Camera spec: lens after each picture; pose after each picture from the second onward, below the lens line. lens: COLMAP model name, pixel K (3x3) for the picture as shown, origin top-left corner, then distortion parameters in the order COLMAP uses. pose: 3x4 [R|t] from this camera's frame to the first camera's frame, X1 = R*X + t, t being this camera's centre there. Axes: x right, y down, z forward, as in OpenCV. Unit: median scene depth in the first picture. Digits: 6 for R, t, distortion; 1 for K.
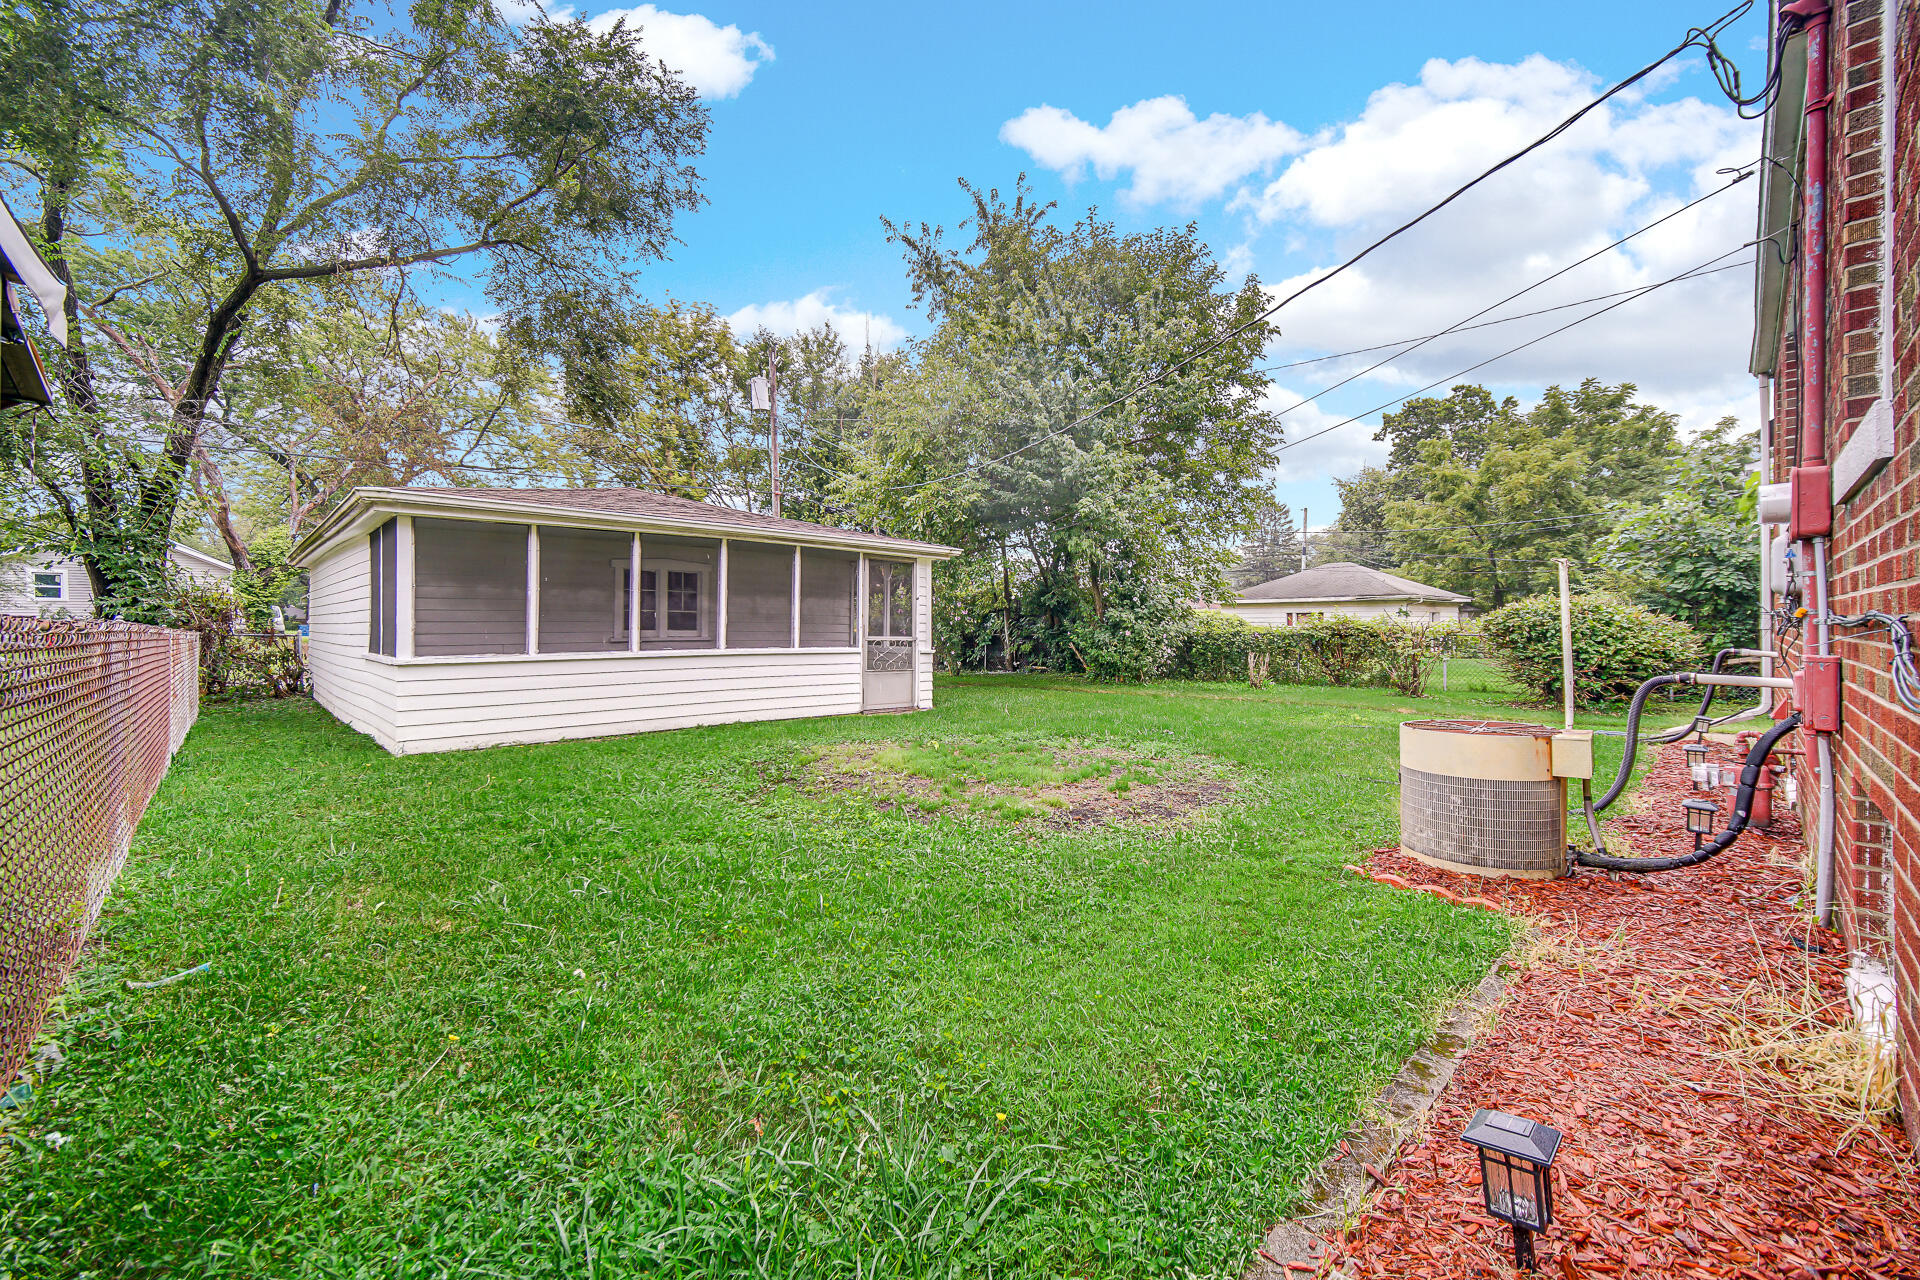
lens RADIAL K [[761.0, 0, 954.4], [0, 761.0, 646.9], [0, 0, 1]] dist [-0.000552, -0.000054]
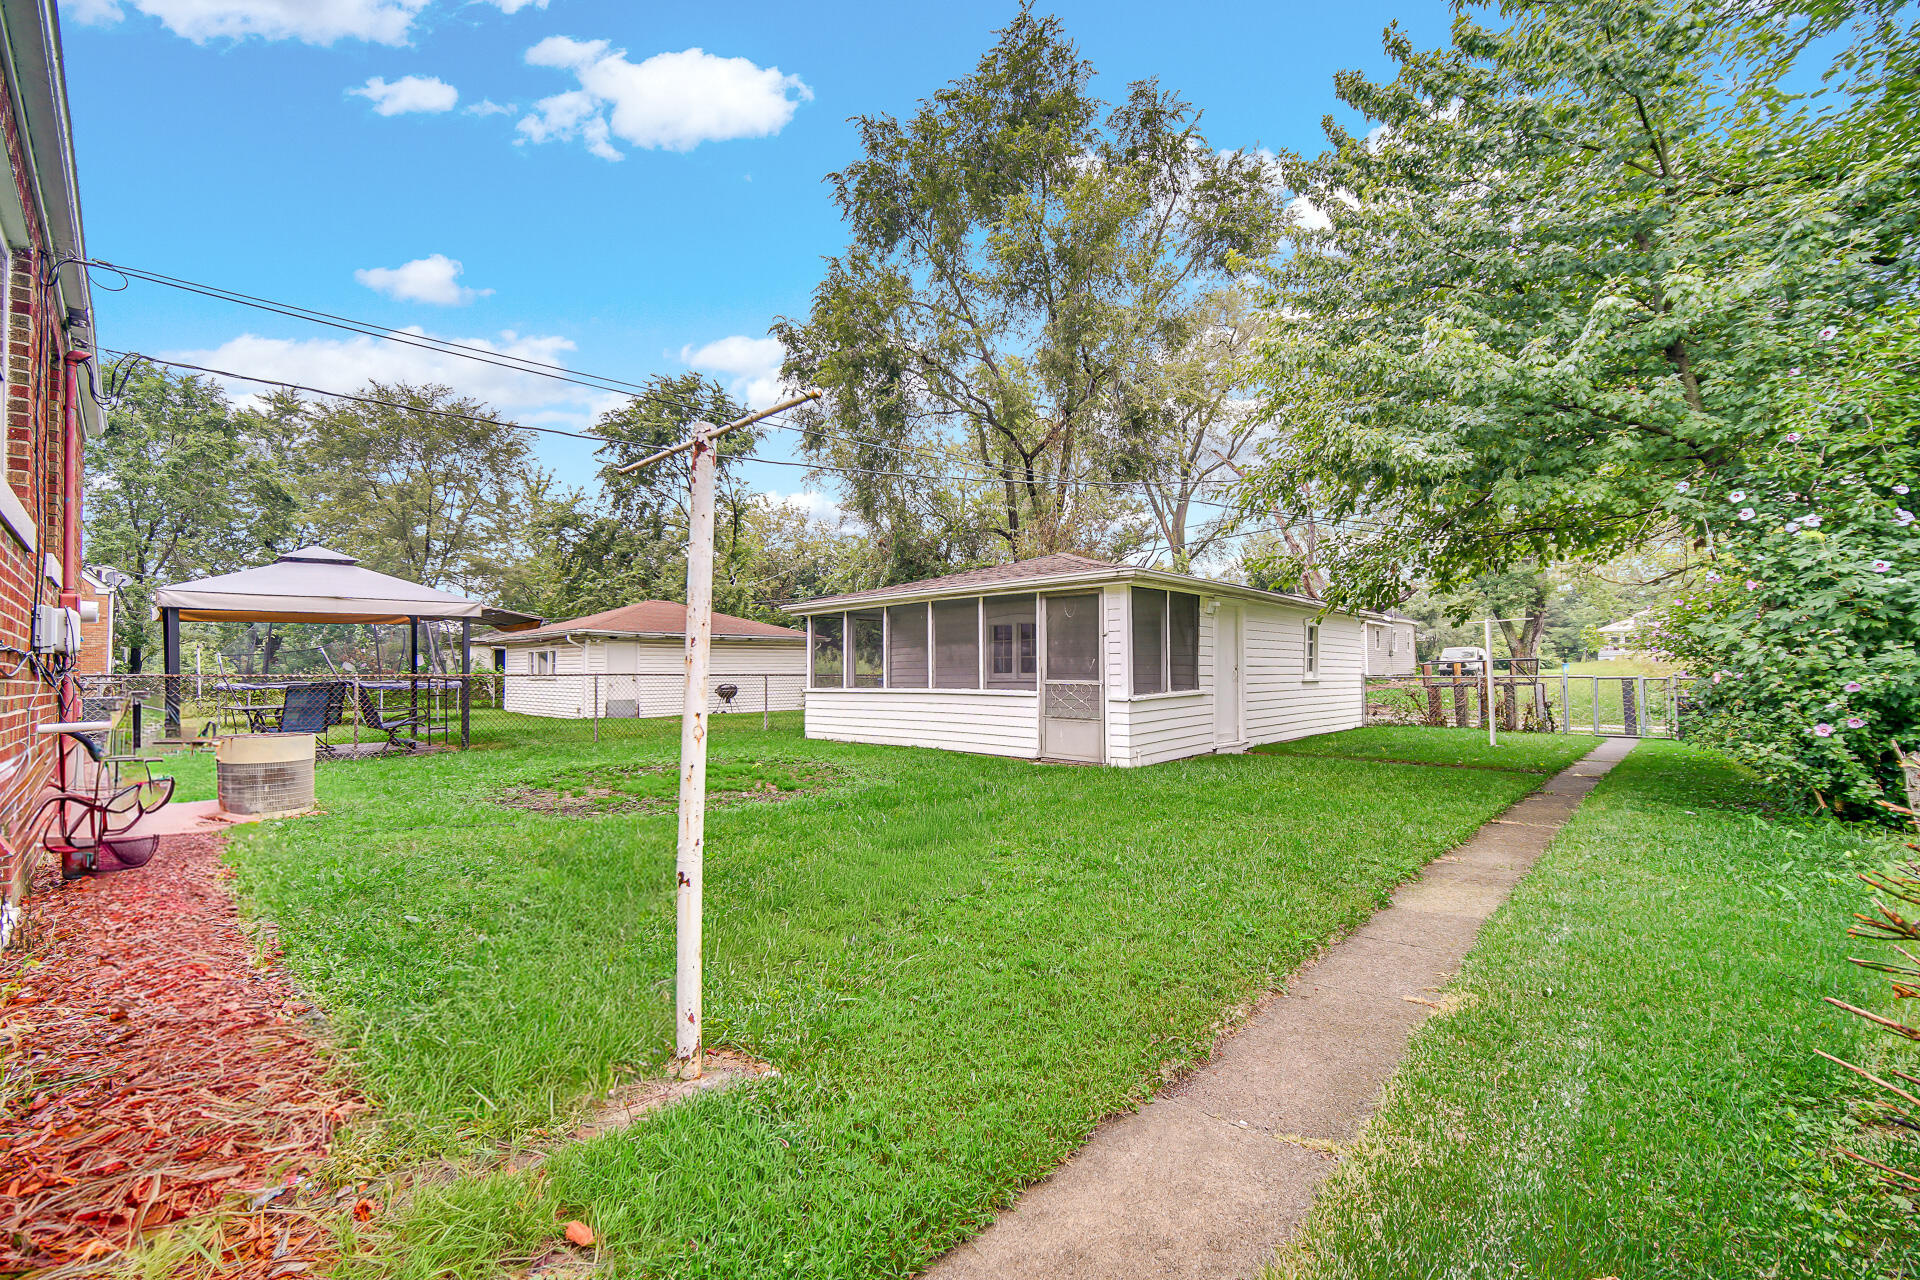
lens RADIAL K [[761.0, 0, 954.4], [0, 761.0, 646.9], [0, 0, 1]] dist [-0.000552, -0.000054]
pose [[0.050457, -0.032251, -0.998205, 0.873826], [-0.014999, 0.999341, -0.033046, -0.022574], [0.998614, 0.016639, 0.049940, 0.882666]]
